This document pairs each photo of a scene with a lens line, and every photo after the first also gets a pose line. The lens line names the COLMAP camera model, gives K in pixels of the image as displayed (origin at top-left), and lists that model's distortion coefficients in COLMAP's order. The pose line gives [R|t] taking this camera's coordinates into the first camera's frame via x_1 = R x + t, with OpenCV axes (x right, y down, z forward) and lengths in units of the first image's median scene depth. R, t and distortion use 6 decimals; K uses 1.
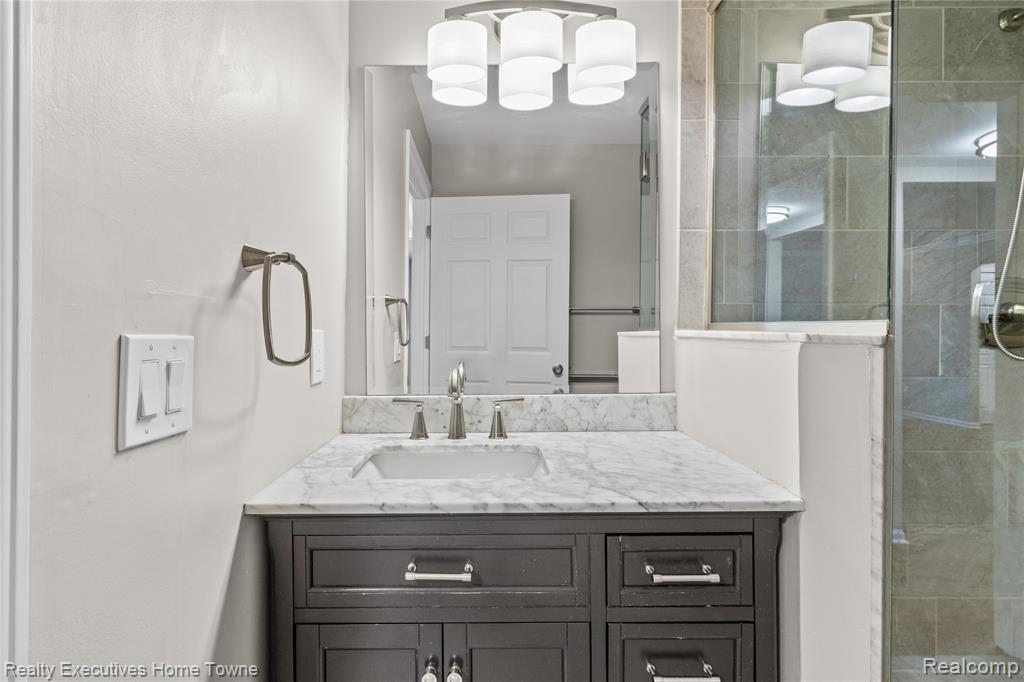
lens RADIAL K [[477.4, 0, 499.6], [0, 477.4, 338.5], [0, 0, 1]] dist [0.001010, 0.000763]
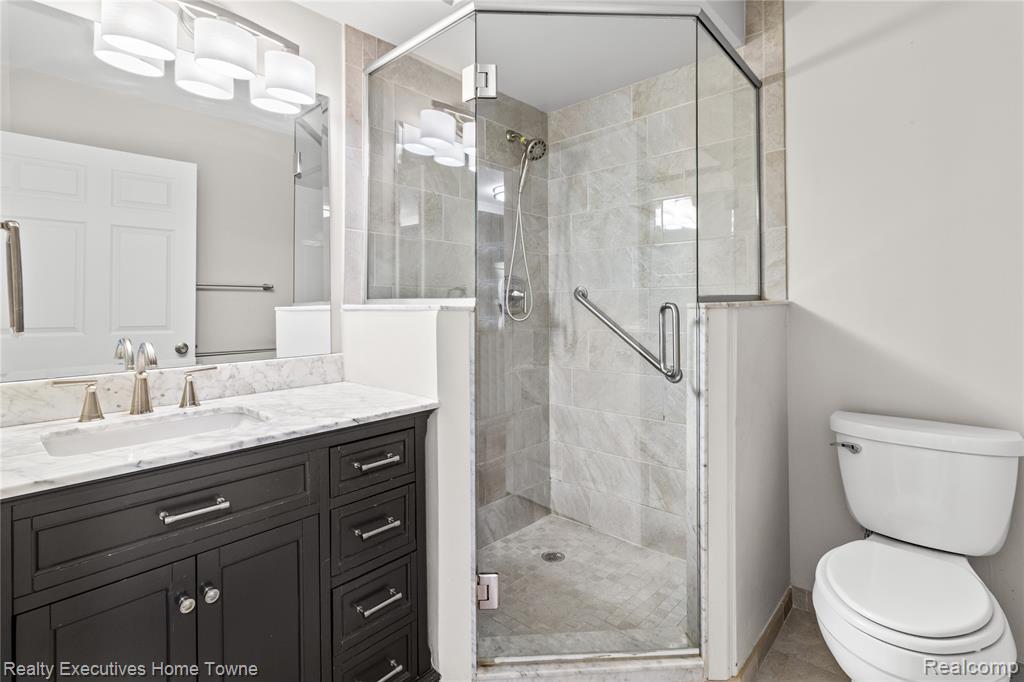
lens RADIAL K [[477.4, 0, 499.6], [0, 477.4, 338.5], [0, 0, 1]] dist [0.001010, 0.000763]
pose [[0.690420, -0.050974, 0.721611, -0.295870], [0.017203, 0.998389, 0.054067, 0.012486], [-0.723204, -0.024915, 0.690185, -0.230124]]
